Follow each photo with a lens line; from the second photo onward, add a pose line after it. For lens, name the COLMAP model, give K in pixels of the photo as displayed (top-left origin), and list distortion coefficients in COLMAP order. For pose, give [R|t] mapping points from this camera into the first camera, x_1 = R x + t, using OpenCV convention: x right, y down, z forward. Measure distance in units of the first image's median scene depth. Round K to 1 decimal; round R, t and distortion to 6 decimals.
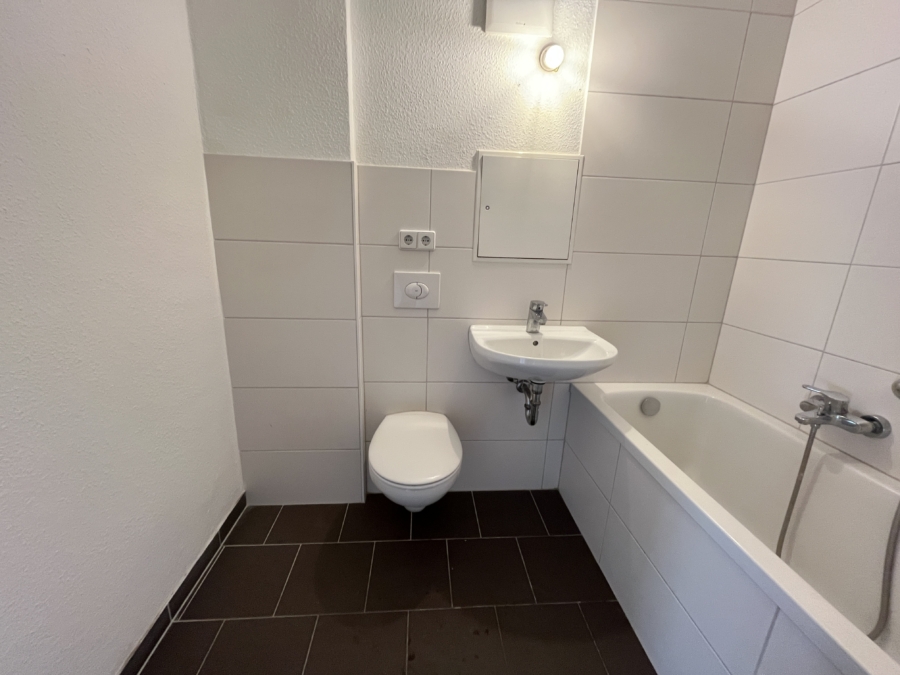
lens RADIAL K [[363.9, 0, 447.5], [0, 363.9, 336.0], [0, 0, 1]] dist [-0.001714, -0.000386]
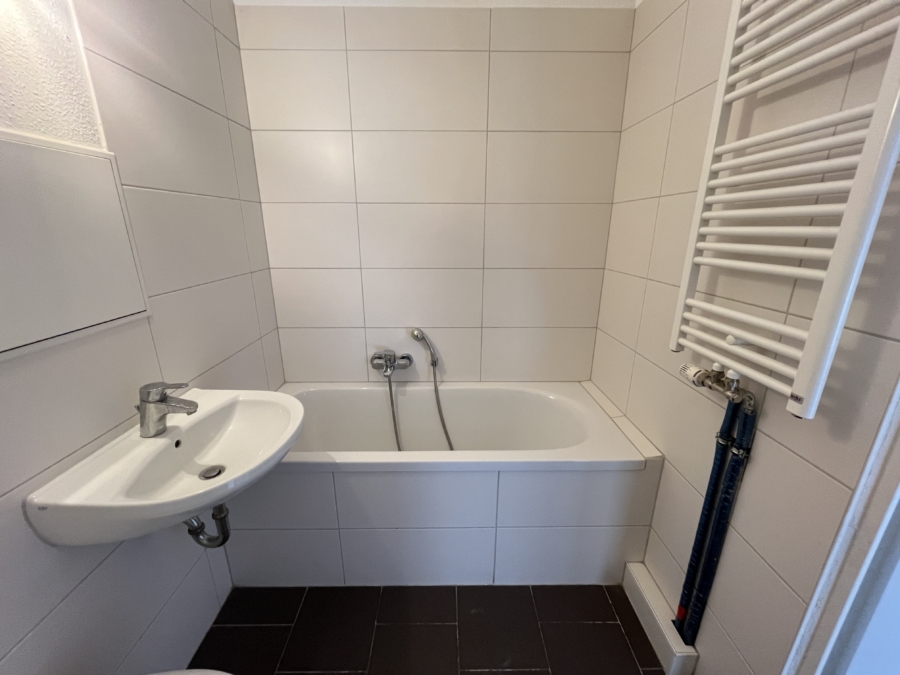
lens RADIAL K [[363.9, 0, 447.5], [0, 363.9, 336.0], [0, 0, 1]] dist [-0.001714, -0.000386]
pose [[0.062386, -0.321637, 0.944806, -0.296575], [0.257244, 0.919847, 0.296154, -0.238497], [-0.964331, 0.224570, 0.140125, 0.415492]]
